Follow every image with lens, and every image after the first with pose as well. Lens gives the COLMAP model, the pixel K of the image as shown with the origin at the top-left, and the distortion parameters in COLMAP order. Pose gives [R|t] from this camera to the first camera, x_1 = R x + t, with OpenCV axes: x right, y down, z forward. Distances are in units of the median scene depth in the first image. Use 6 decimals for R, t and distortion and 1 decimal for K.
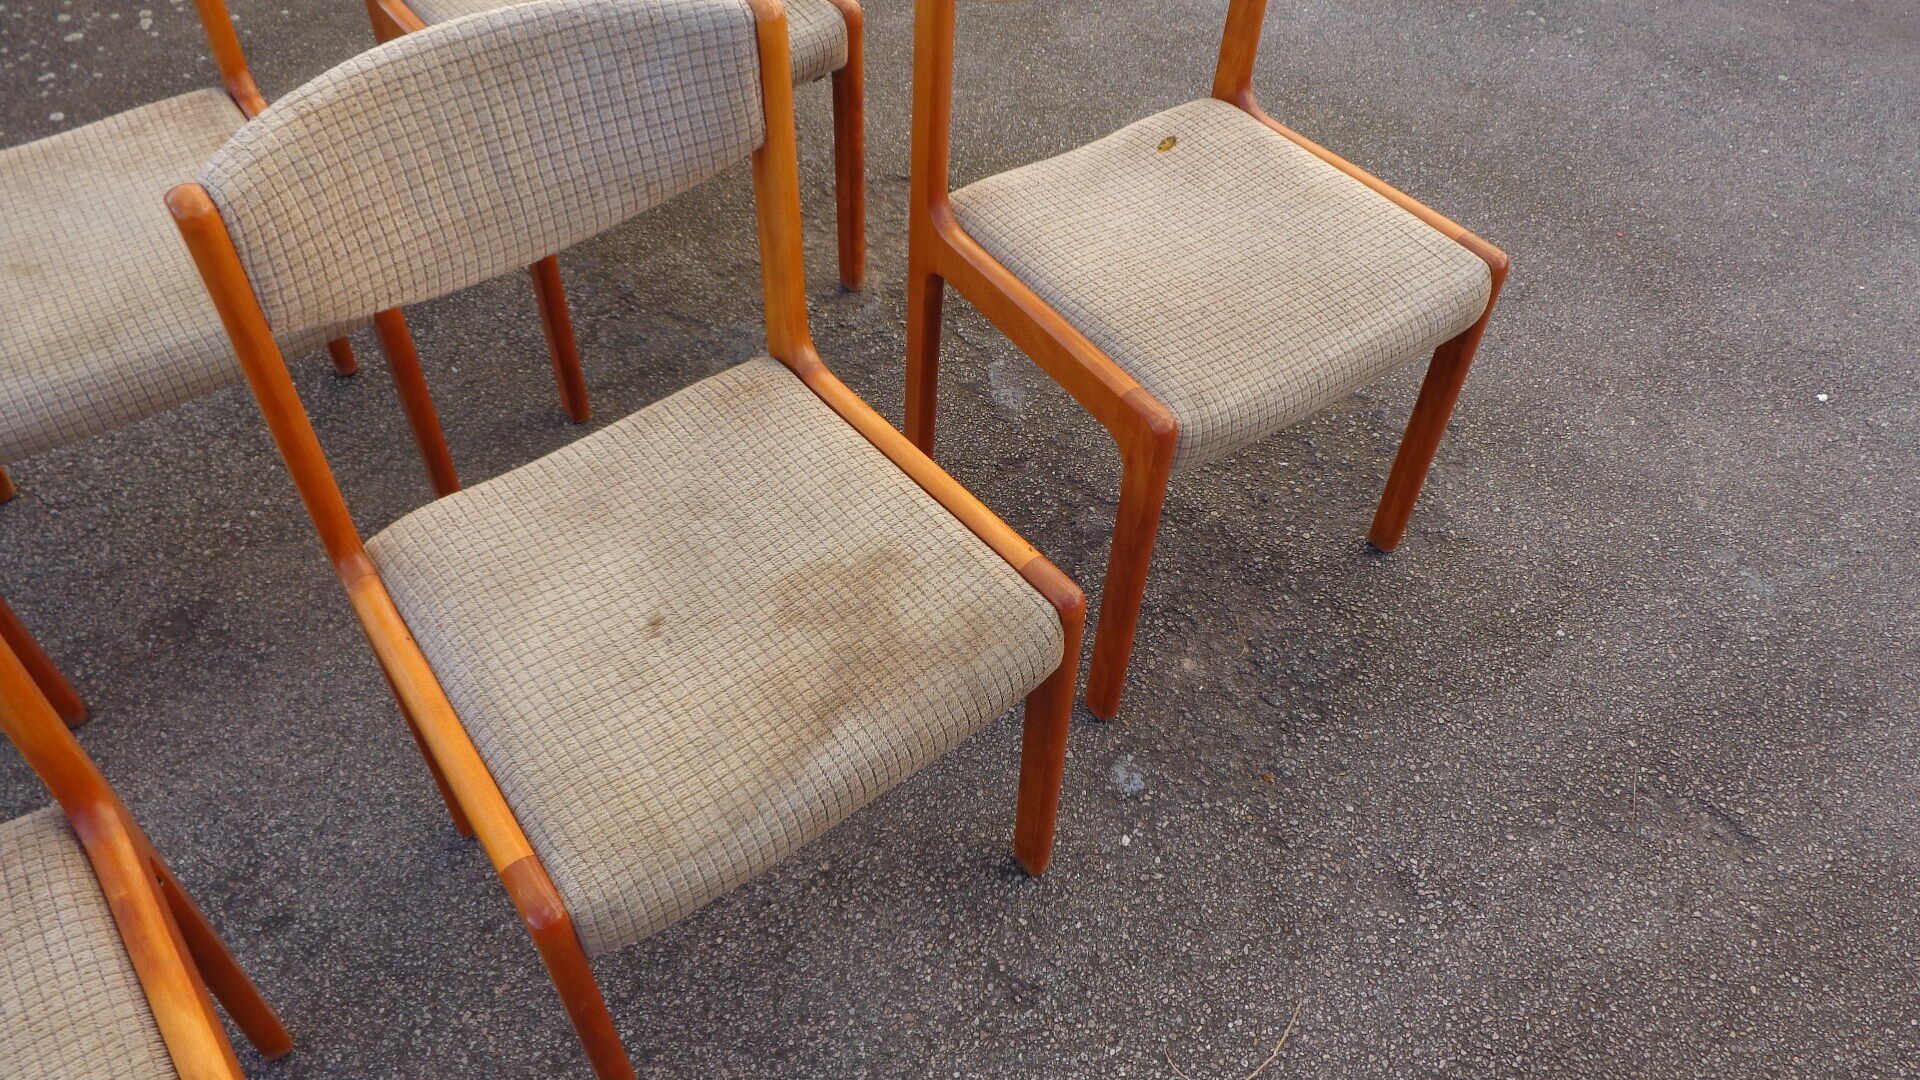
lens RADIAL K [[1448.1, 0, 962.7], [0, 1448.1, 541.4], [0, 0, 1]] dist [-0.011185, 0.000537]
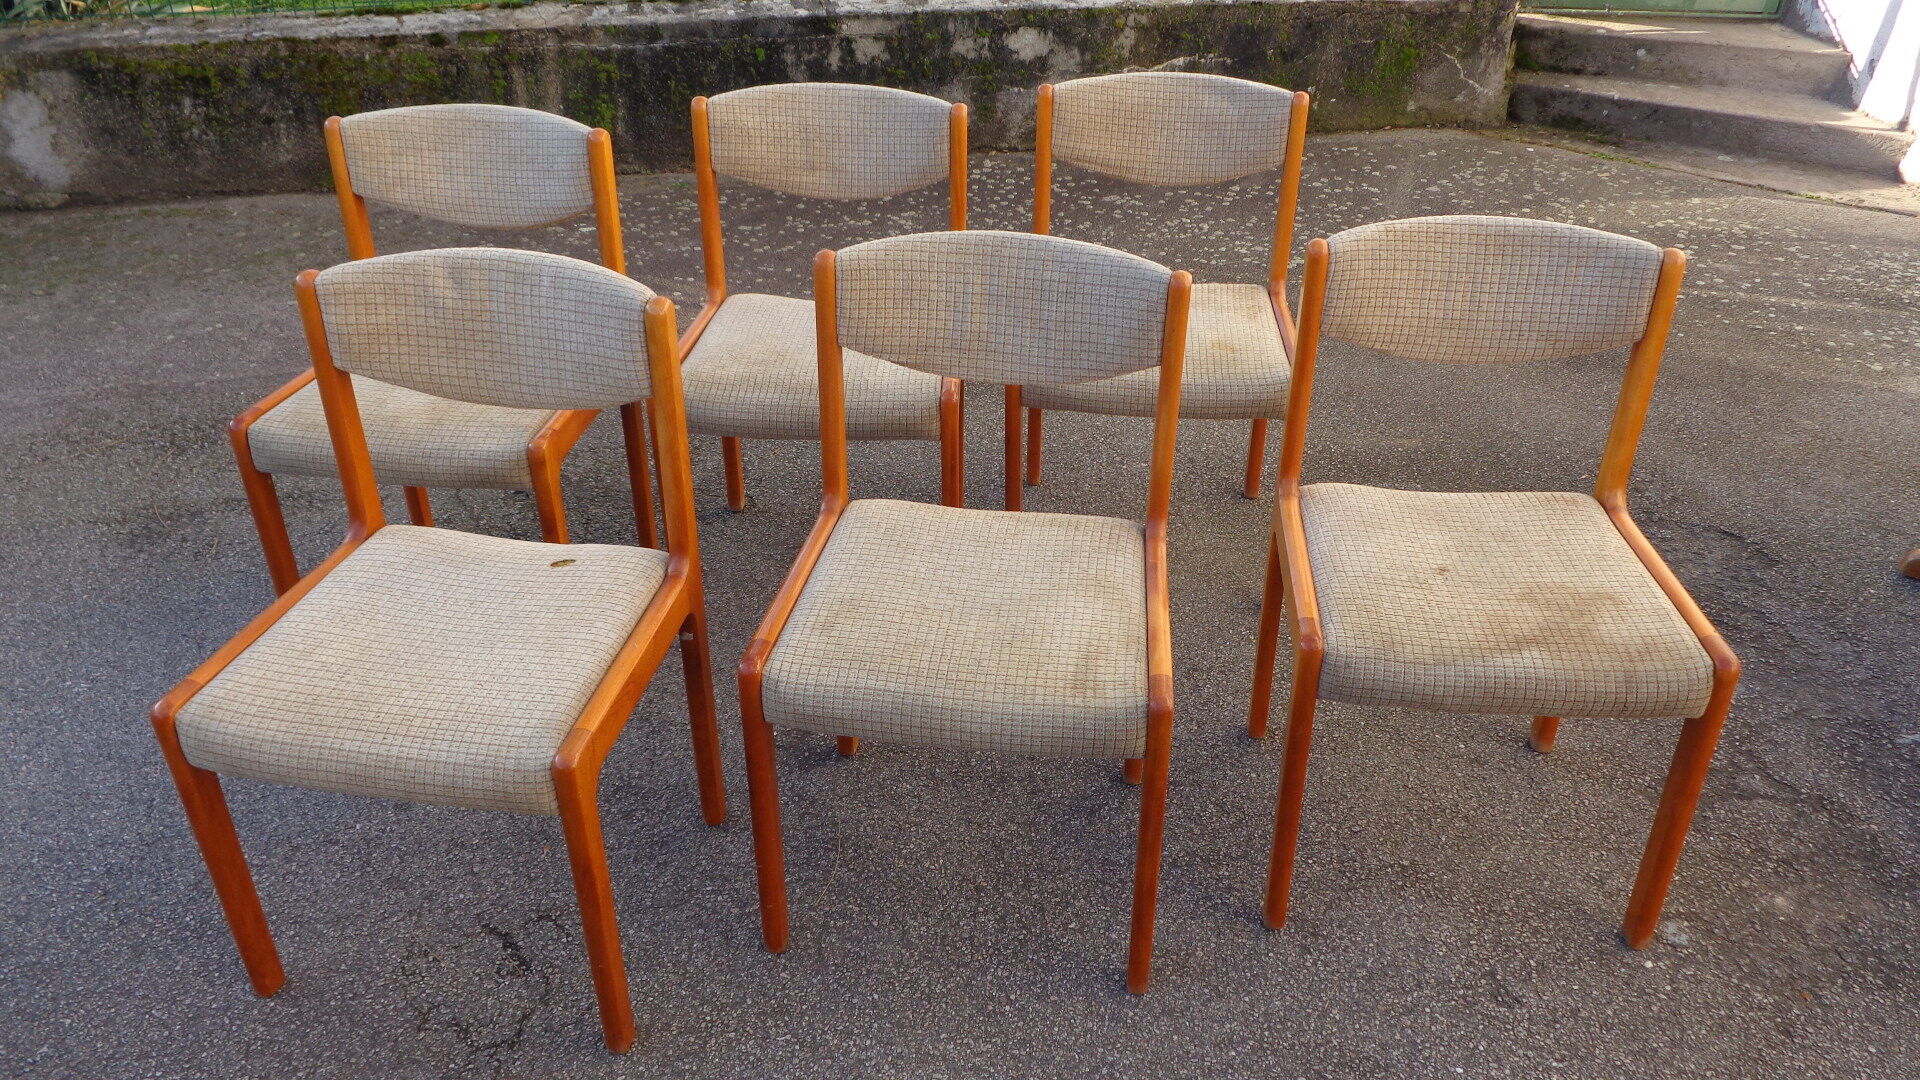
lens RADIAL K [[1448.1, 0, 927.4], [0, 1448.1, 541.7], [0, 0, 1]] dist [-0.011185, 0.000537]
pose [[0.729563, 0.317995, -0.605489, 0.258539], [-0.490956, 0.859867, -0.139970, 0.419461], [0.476130, 0.399386, 0.783448, -0.416665]]
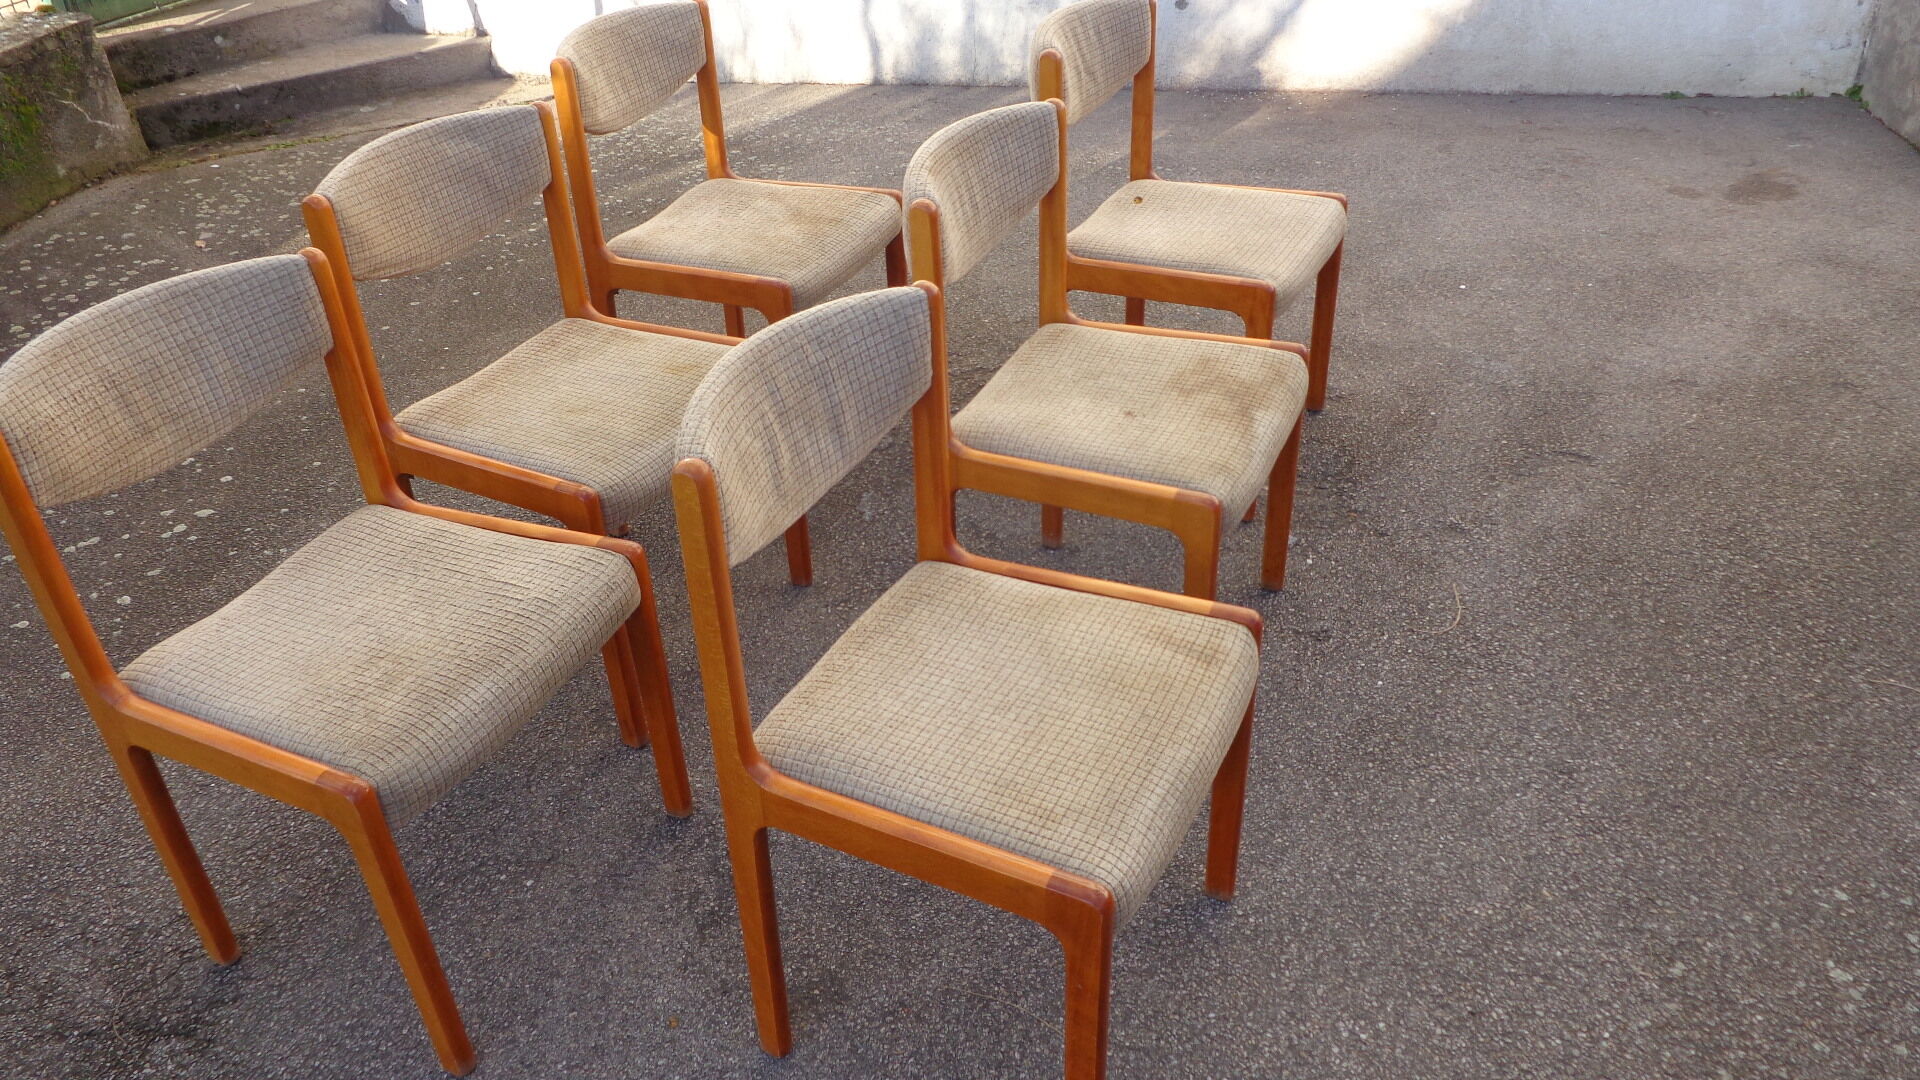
lens RADIAL K [[1448.1, 0, 971.2], [0, 1448.1, 548.5], [0, 0, 1]] dist [-0.011185, 0.000537]
pose [[0.886718, -0.312232, 0.340943, -0.957453], [0.387514, 0.904156, -0.179822, 0.388705], [-0.252119, 0.291571, 0.922725, -0.488013]]
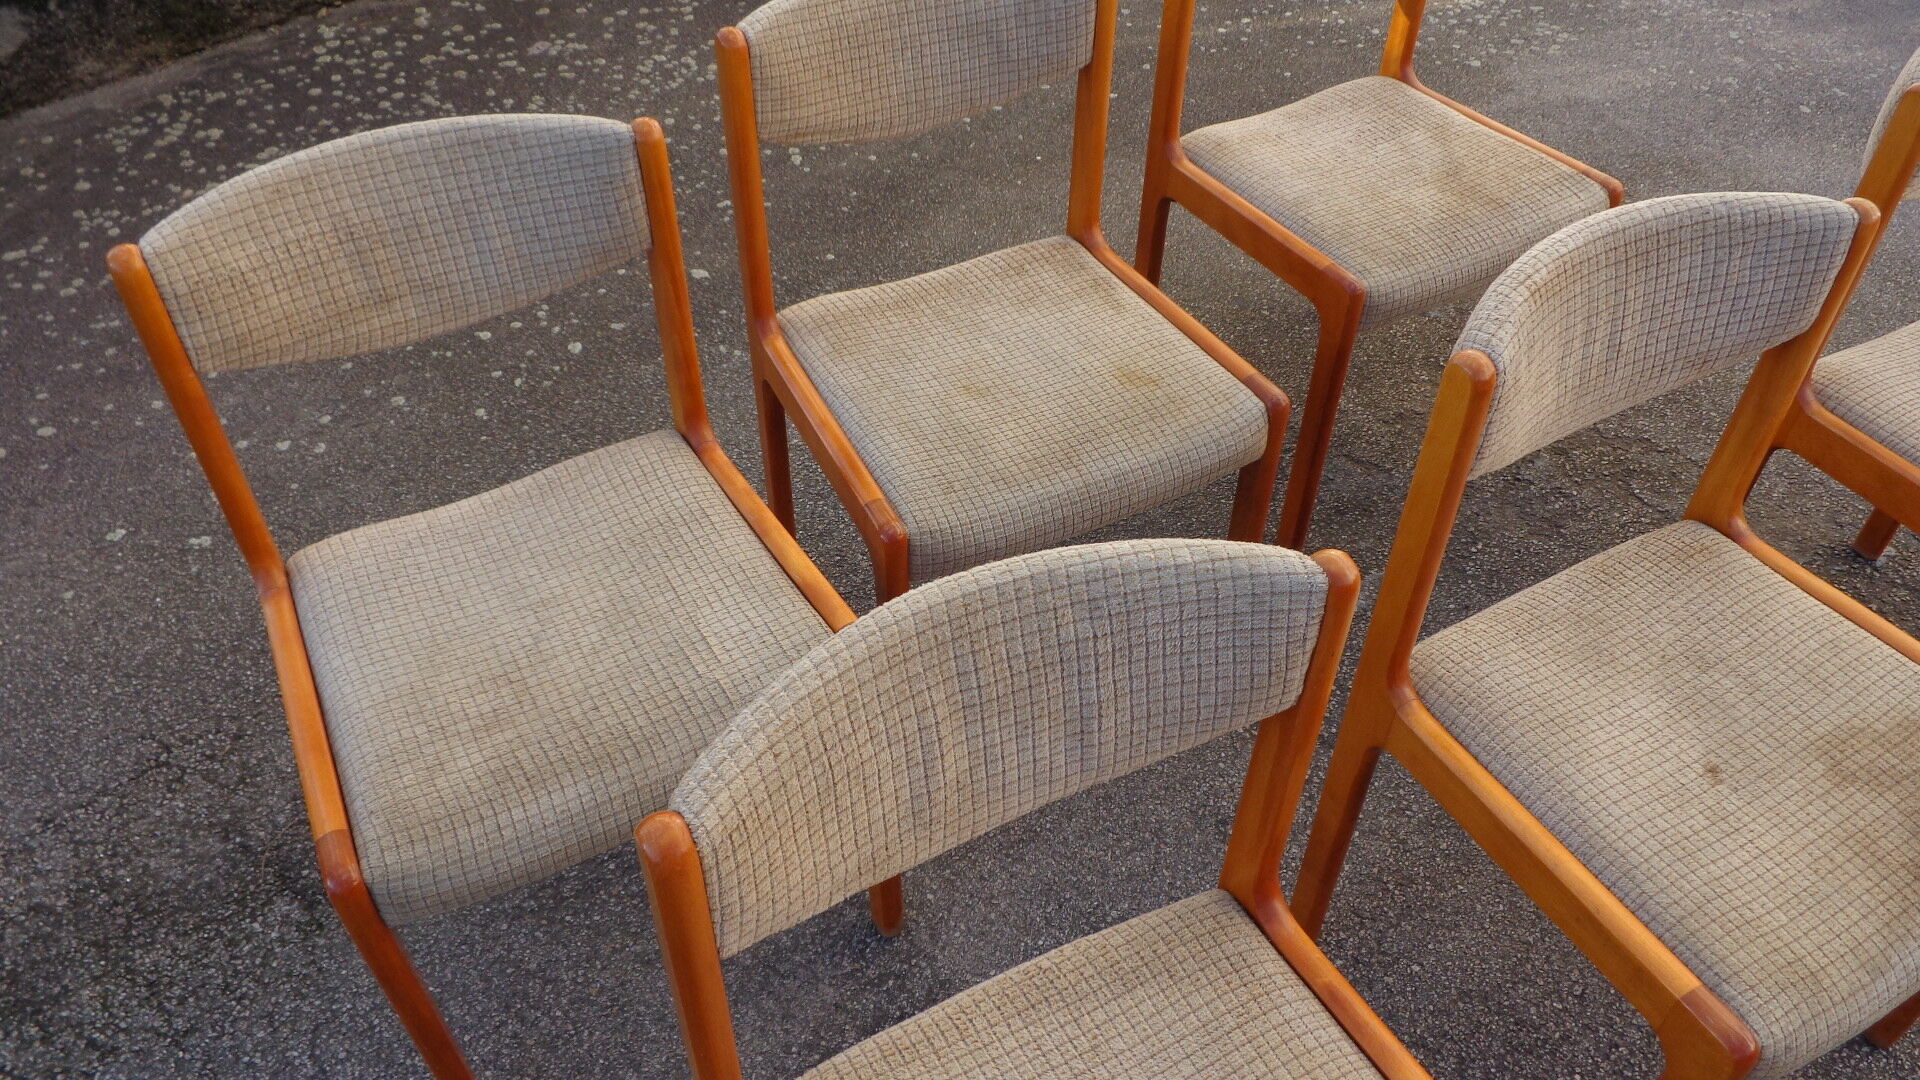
lens RADIAL K [[1448.1, 0, 956.7], [0, 1448.1, 538.4], [0, 0, 1]] dist [-0.011185, 0.000537]
pose [[0.988042, 0.074781, -0.134834, -0.600661], [-0.086128, 0.993036, -0.080380, 0.019458], [0.127884, 0.091032, 0.987603, -0.124755]]
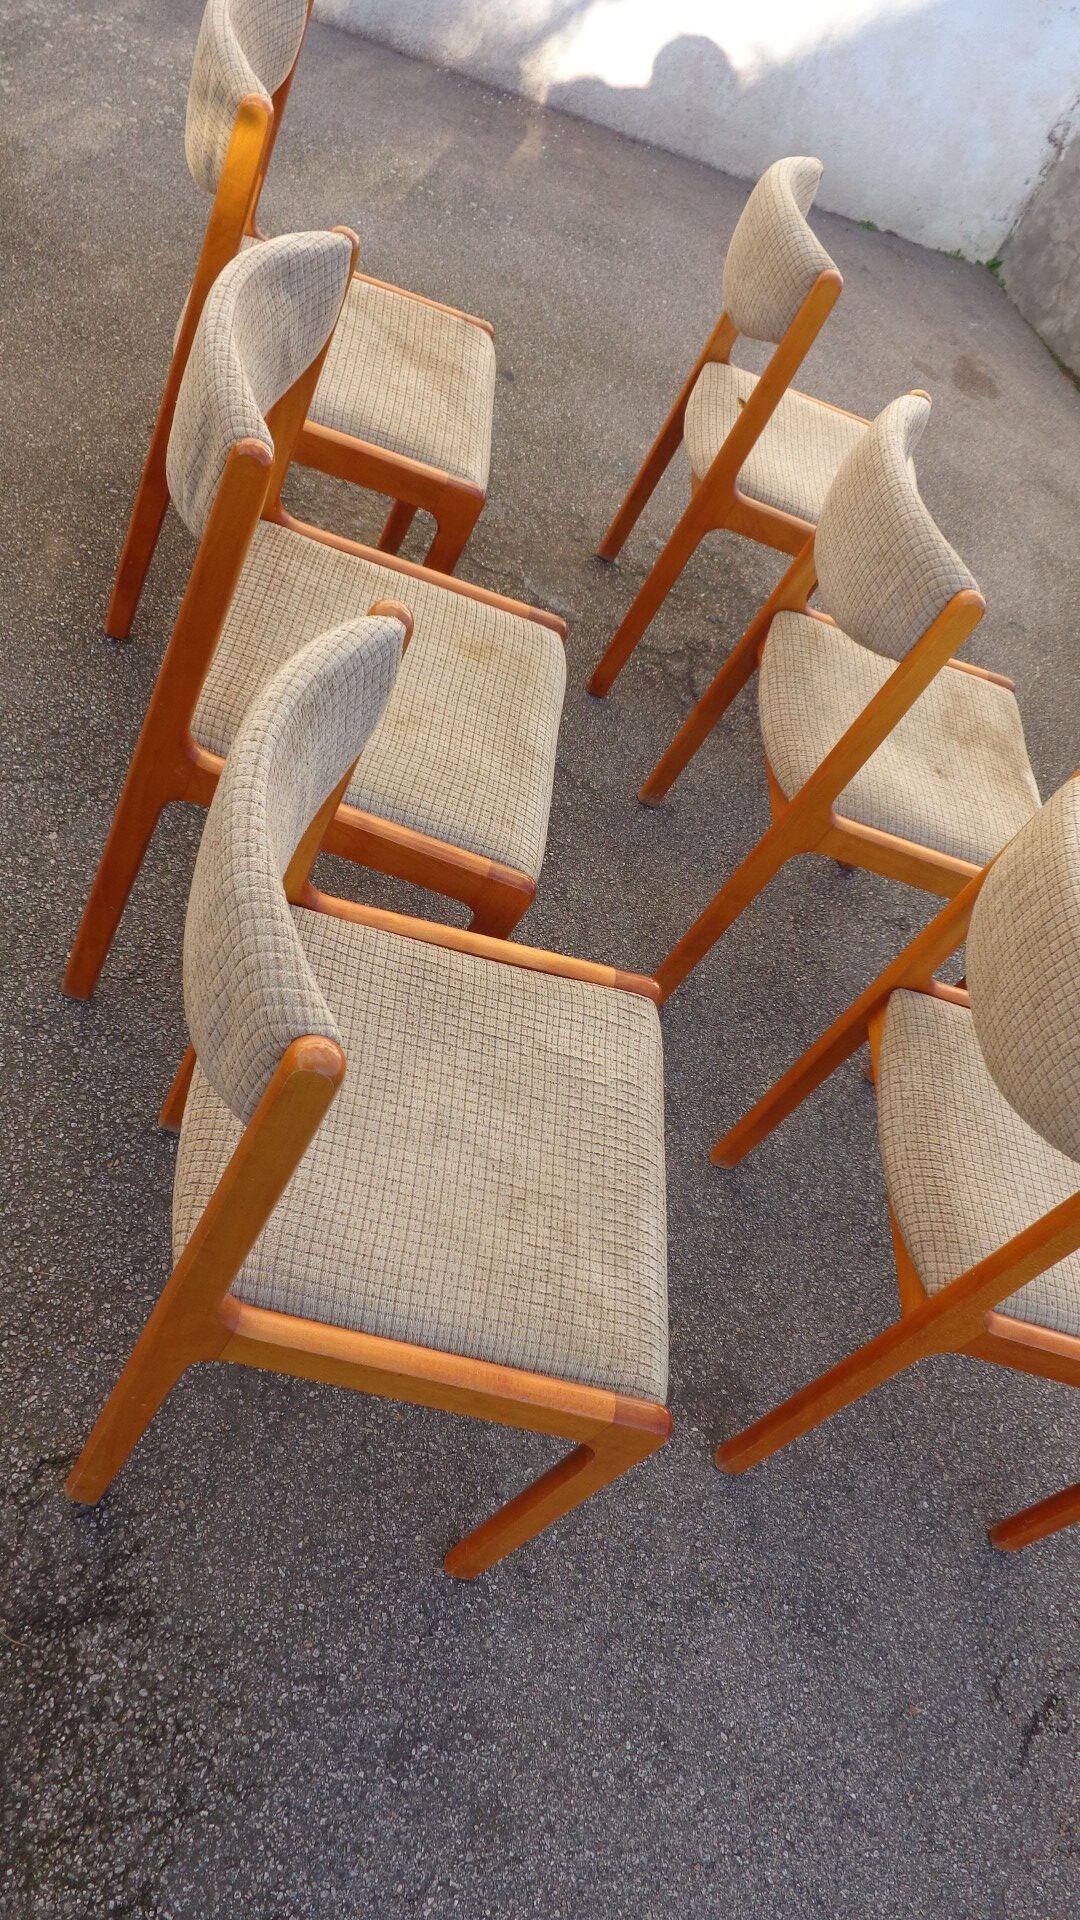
lens RADIAL K [[1448.1, 0, 527.9], [0, 1448.1, 952.1], [0, 0, 1]] dist [-0.011185, 0.000537]
pose [[0.609601, -0.442497, 0.657710, -1.566911], [0.272284, 0.896103, 0.350516, -0.421445], [-0.744478, -0.034591, 0.666750, 0.151853]]
